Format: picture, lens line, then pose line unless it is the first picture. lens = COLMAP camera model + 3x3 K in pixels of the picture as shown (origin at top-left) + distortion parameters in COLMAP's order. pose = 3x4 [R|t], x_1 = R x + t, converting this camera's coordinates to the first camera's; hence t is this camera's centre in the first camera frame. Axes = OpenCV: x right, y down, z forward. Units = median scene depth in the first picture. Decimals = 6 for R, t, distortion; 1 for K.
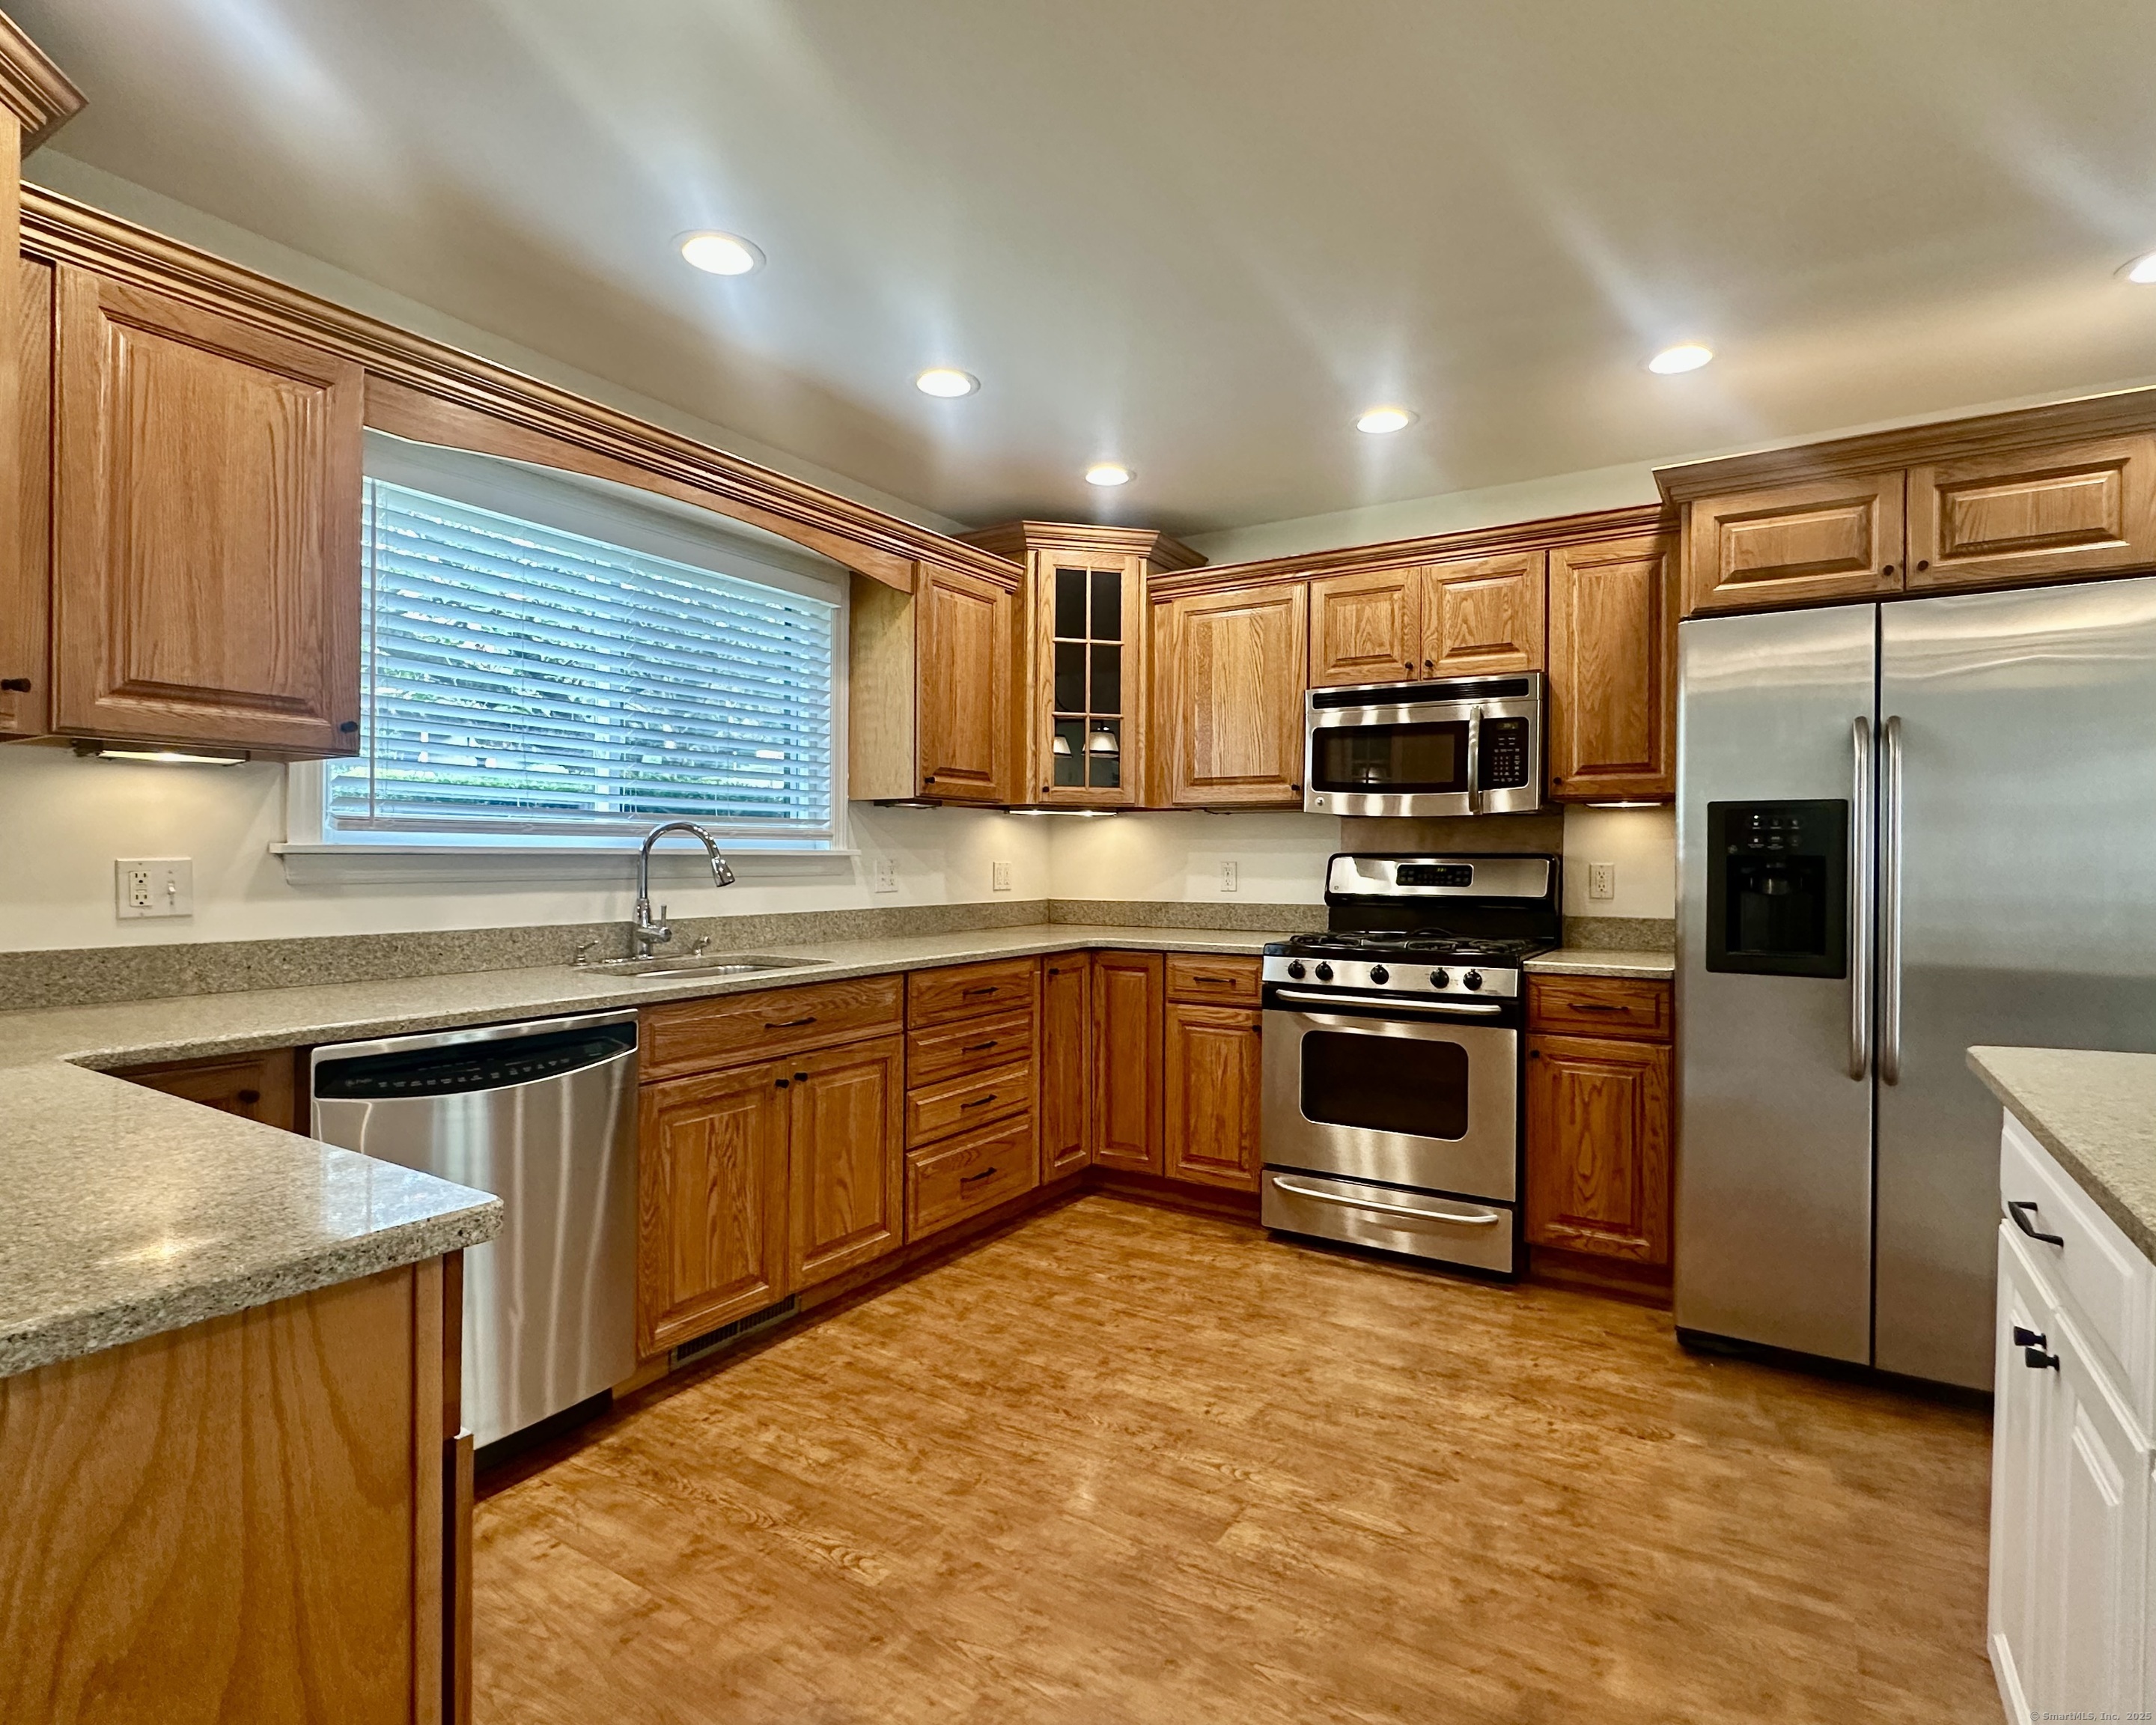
lens RADIAL K [[1093.7, 0, 1100.3], [0, 1093.7, 862.4], [0, 0, 1]] dist [-0.002156, -0.000658]
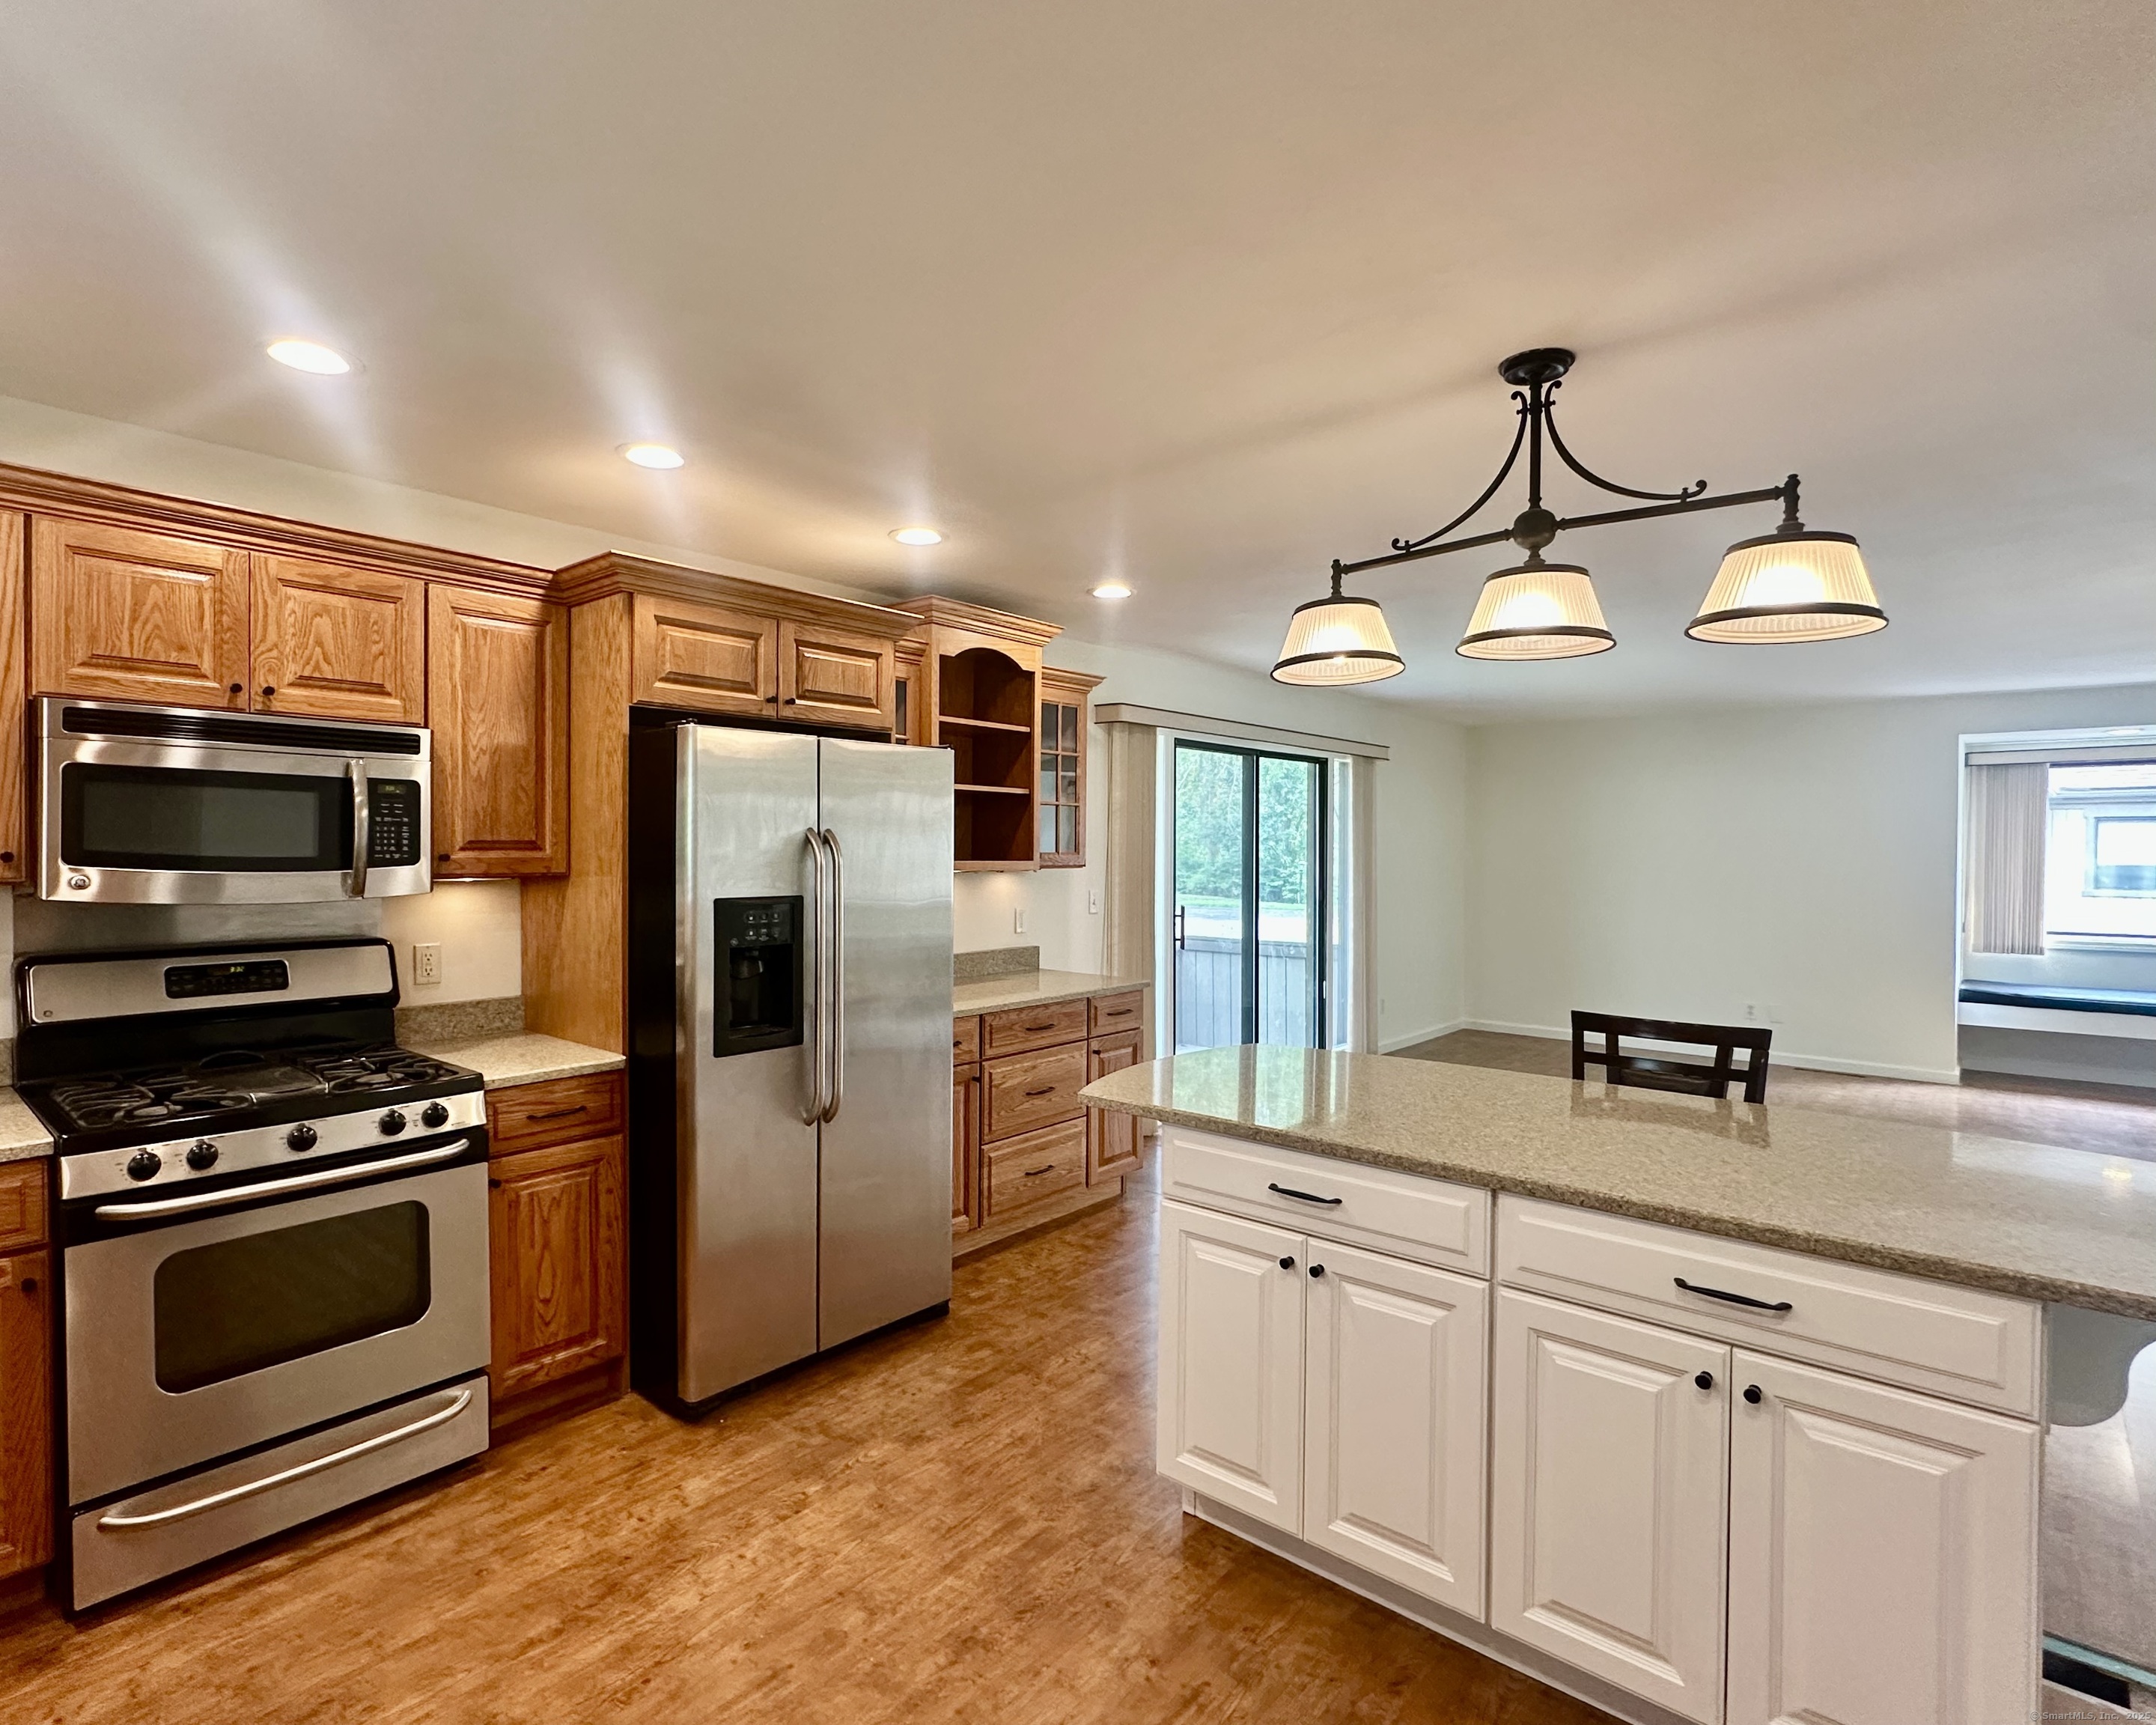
lens RADIAL K [[1093.7, 0, 1013.6], [0, 1093.7, 862.6], [0, 0, 1]] dist [-0.002156, -0.000658]
pose [[0.185539, -0.016947, 0.982491, -0.375095], [0.002962, 0.999856, 0.016688, -0.092233], [-0.982632, -0.000186, 0.185563, 0.445525]]
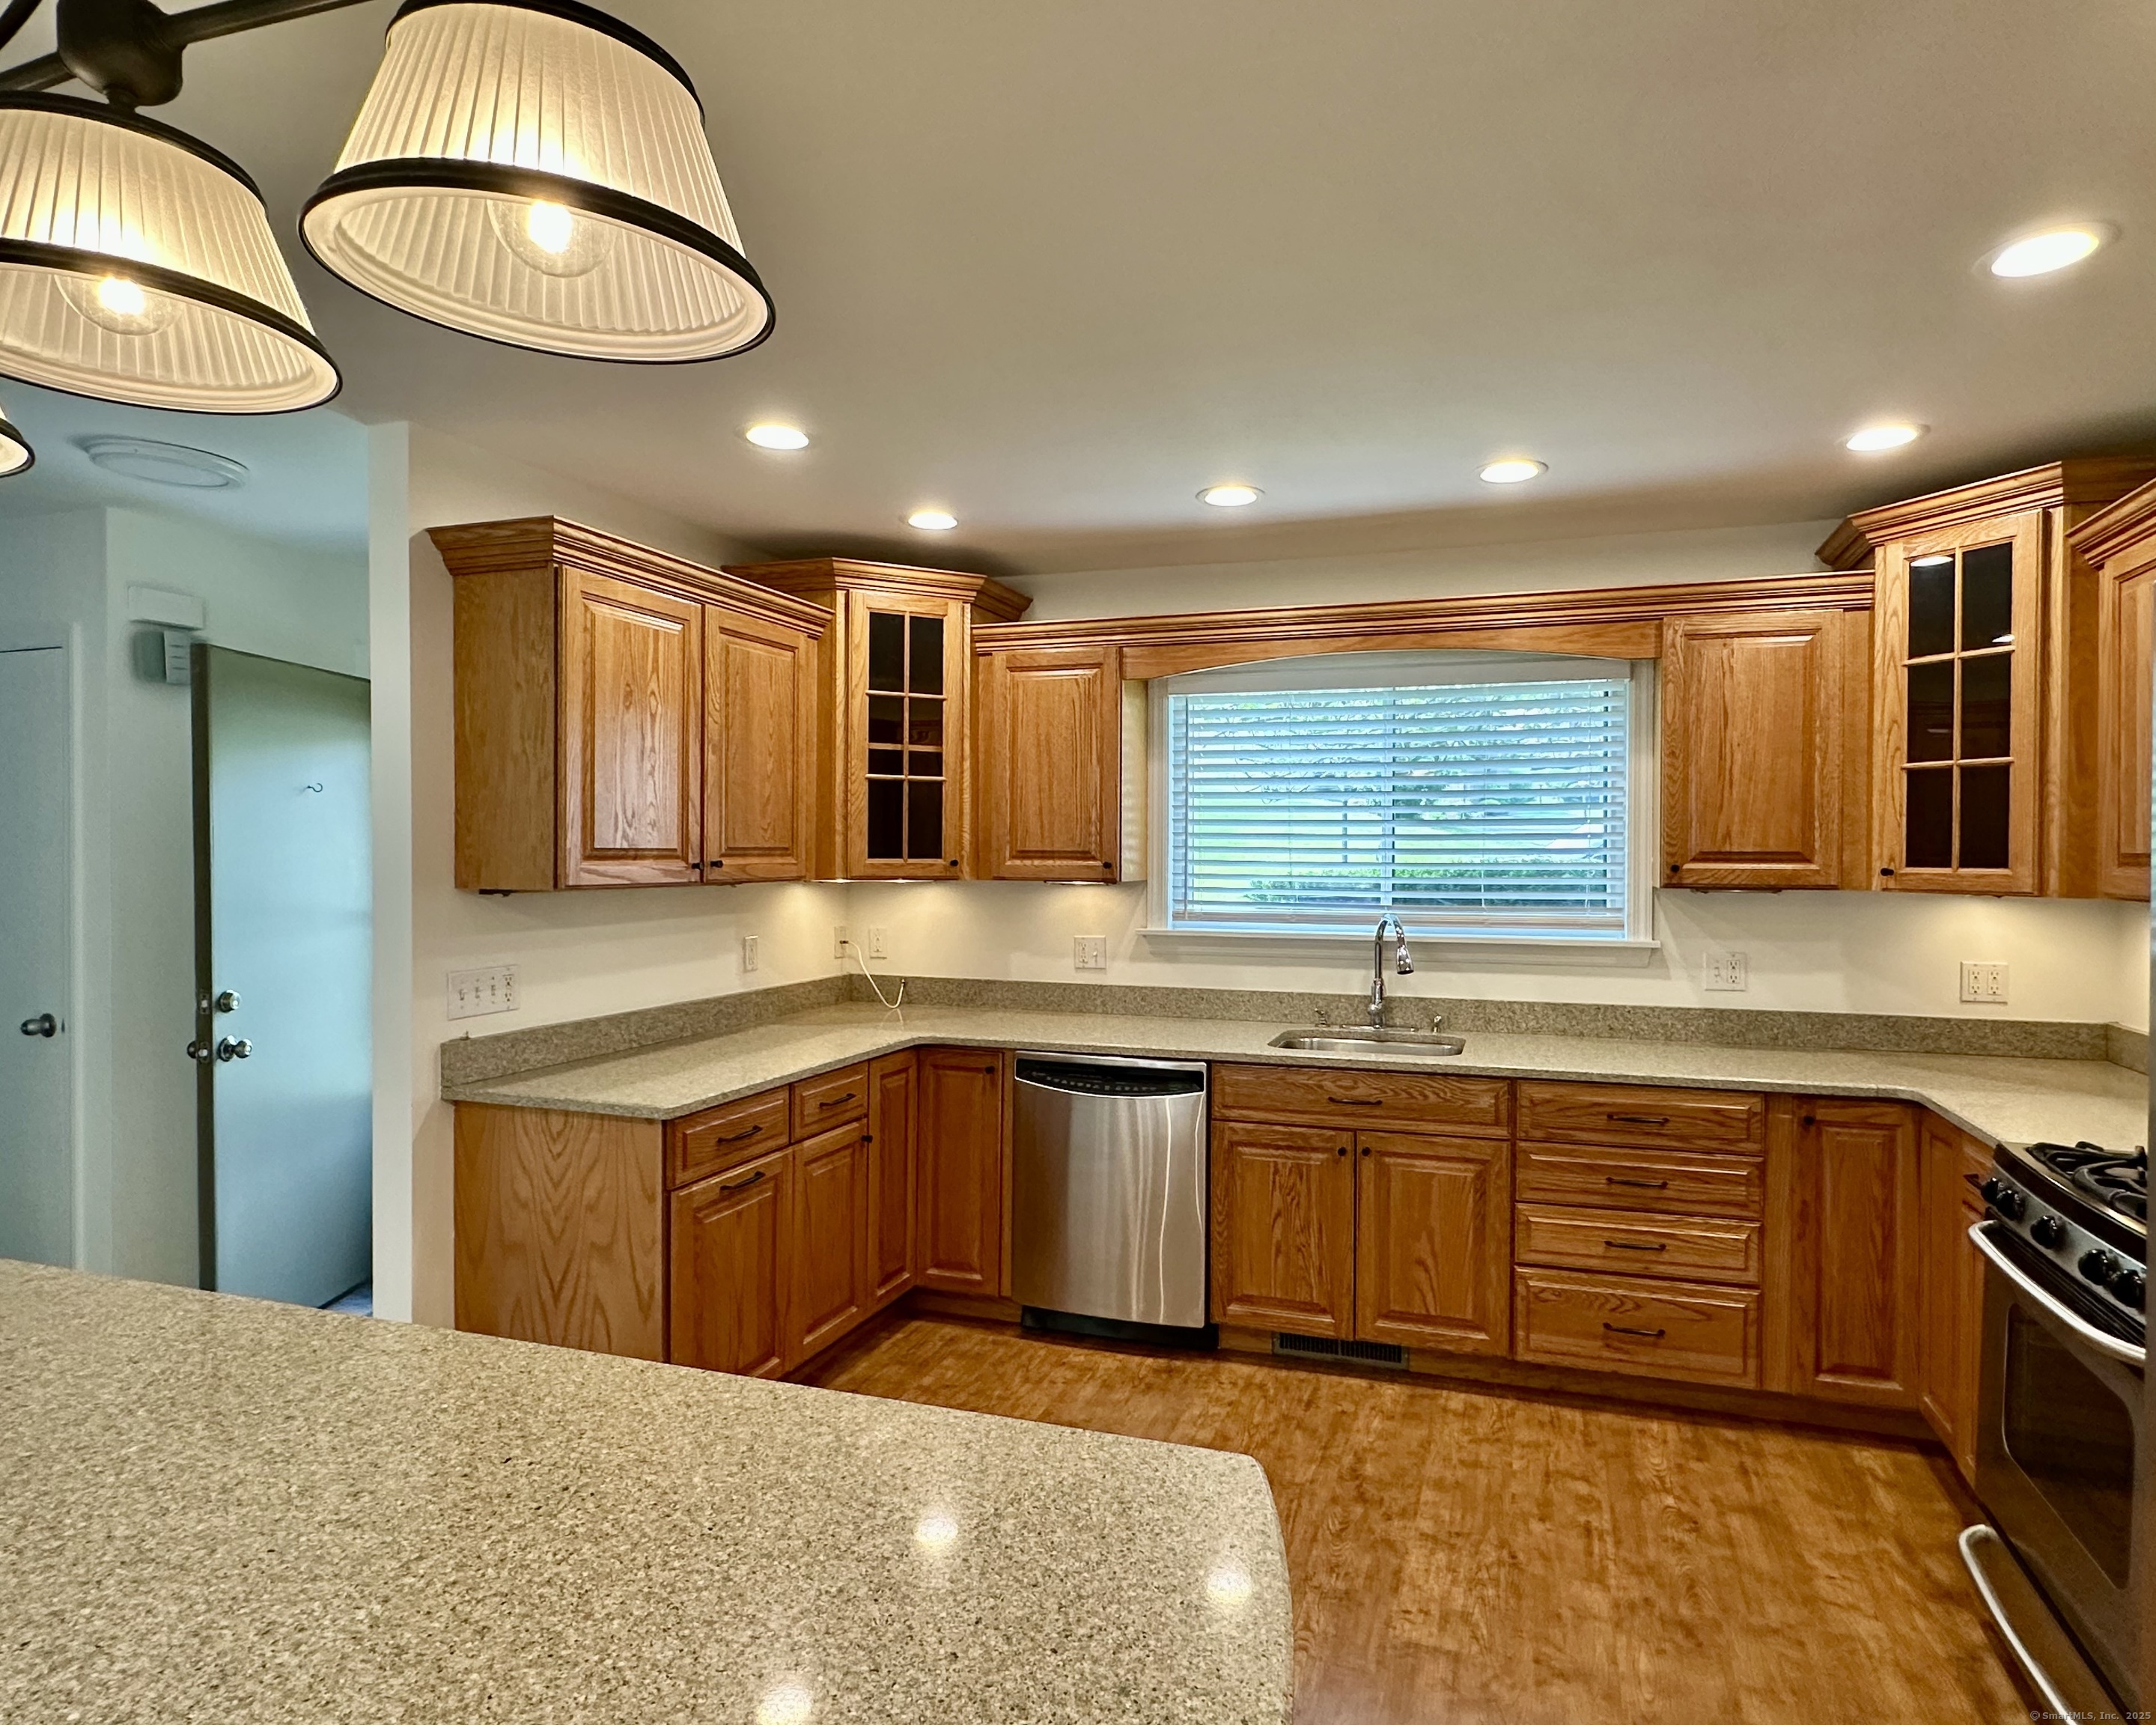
lens RADIAL K [[1209.5, 0, 1149.2], [0, 1209.5, 862.9], [0, 0, 1]] dist [-0.004808, -0.000441]
pose [[0.245854, 0.001943, -0.969305, 0.790114], [-0.007223, 0.999974, 0.000173, -0.089970], [0.969280, 0.006958, 0.245861, 0.424485]]
